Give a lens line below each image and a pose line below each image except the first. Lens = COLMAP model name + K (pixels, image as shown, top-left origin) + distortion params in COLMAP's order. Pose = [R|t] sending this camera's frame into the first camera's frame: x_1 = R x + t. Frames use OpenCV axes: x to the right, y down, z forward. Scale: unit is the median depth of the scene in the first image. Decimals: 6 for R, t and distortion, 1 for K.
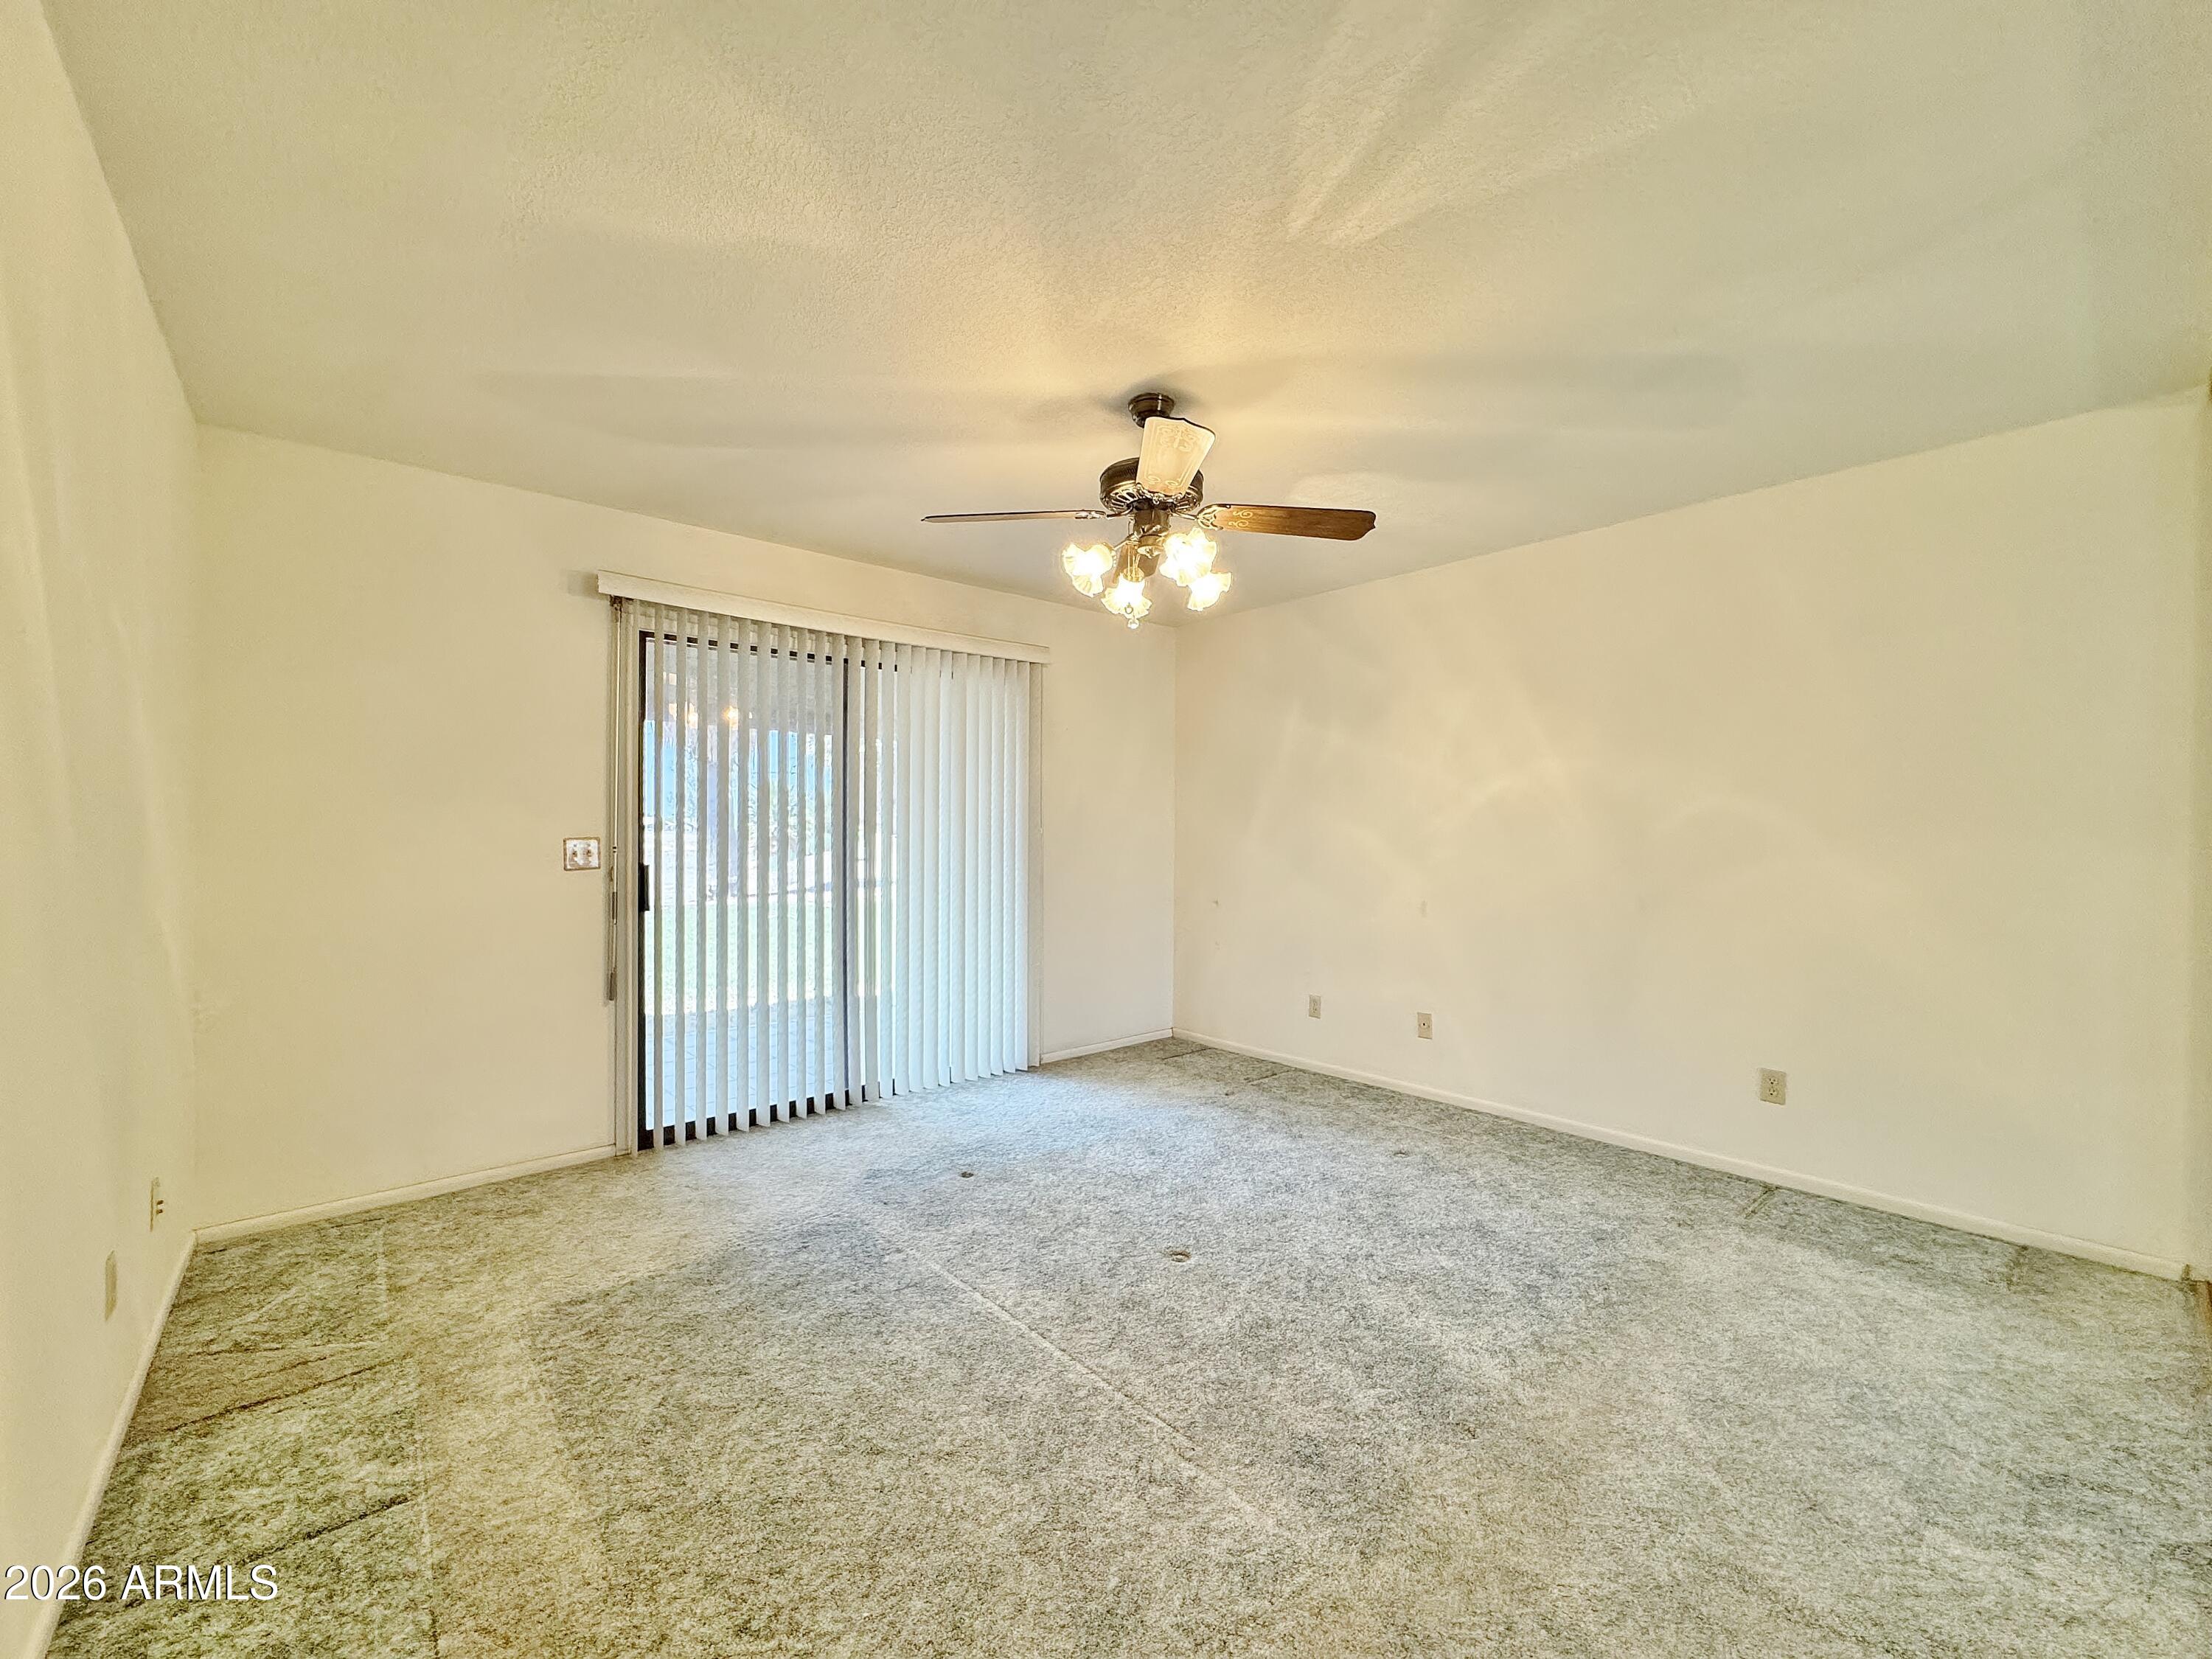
lens RADIAL K [[880.2, 0, 1099.5], [0, 880.2, 824.8], [0, 0, 1]] dist [-0.007462, 0.000002]
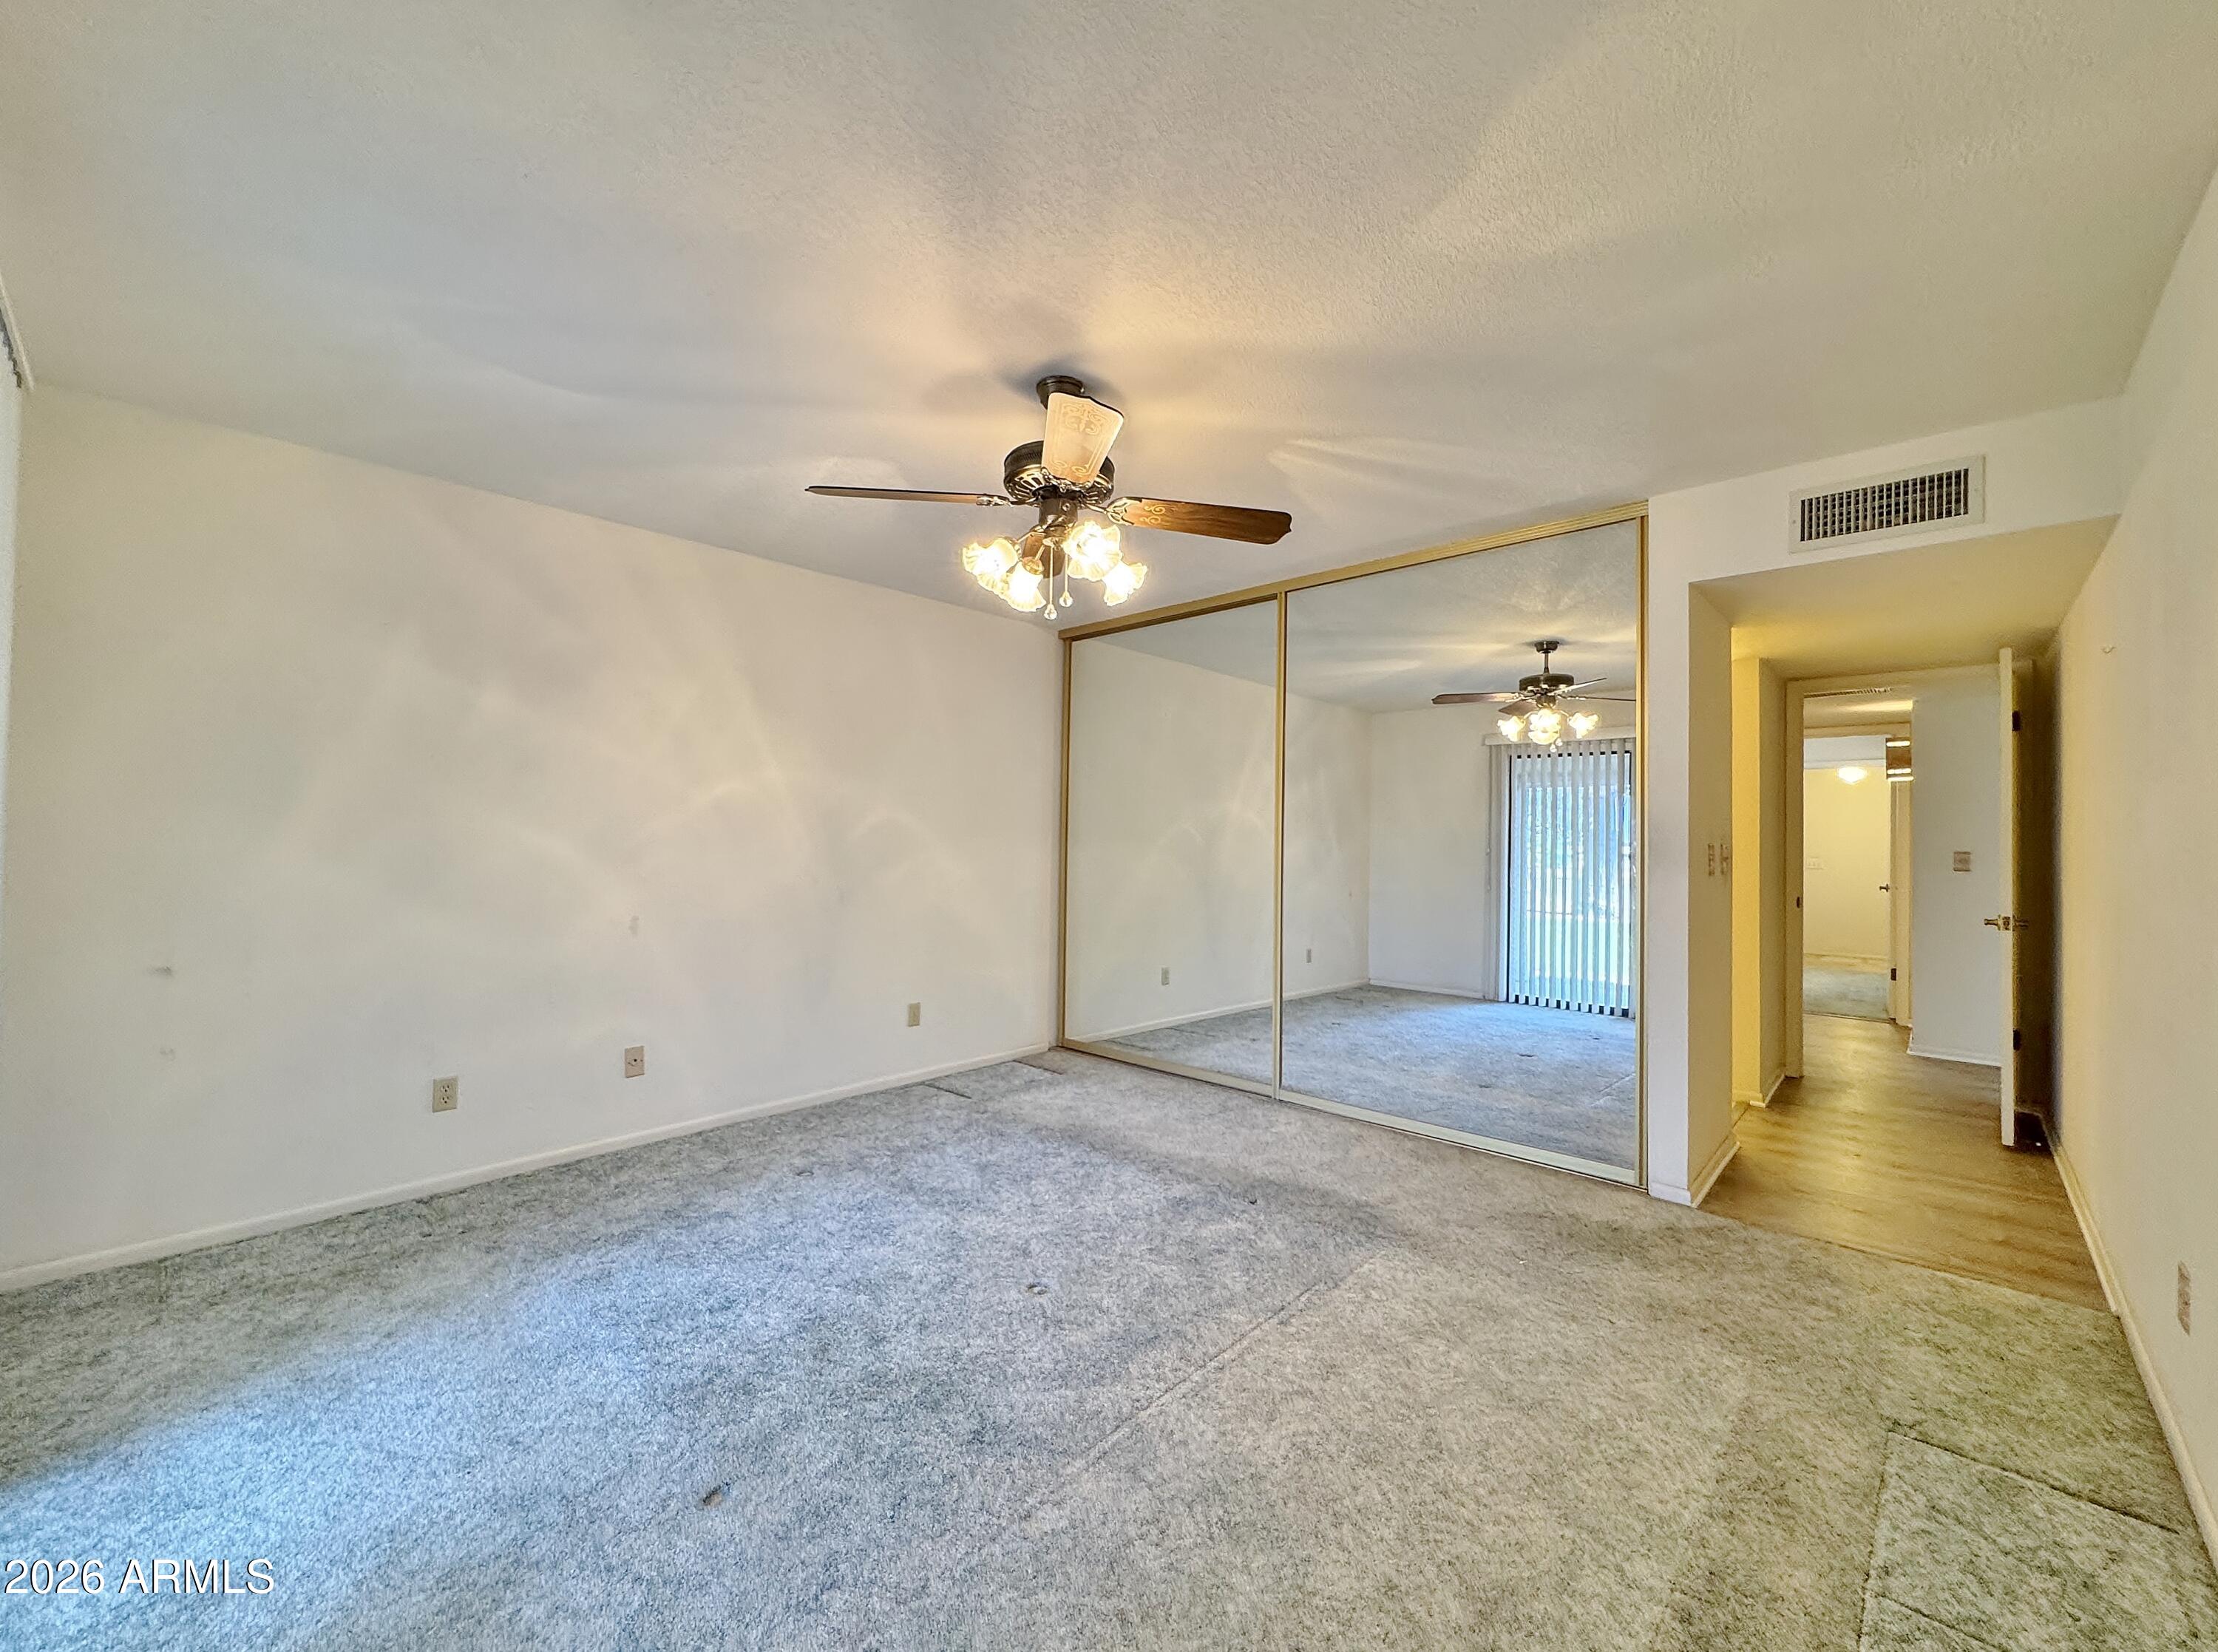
lens RADIAL K [[896.0, 0, 1109.0], [0, 896.0, 826.0], [0, 0, 1]] dist [-0.006073, 0.000039]
pose [[-0.107443, 0.007717, 0.994181, -0.602415], [-0.019391, 0.999763, -0.009856, -0.001312], [-0.994022, -0.020337, -0.107268, 0.706195]]
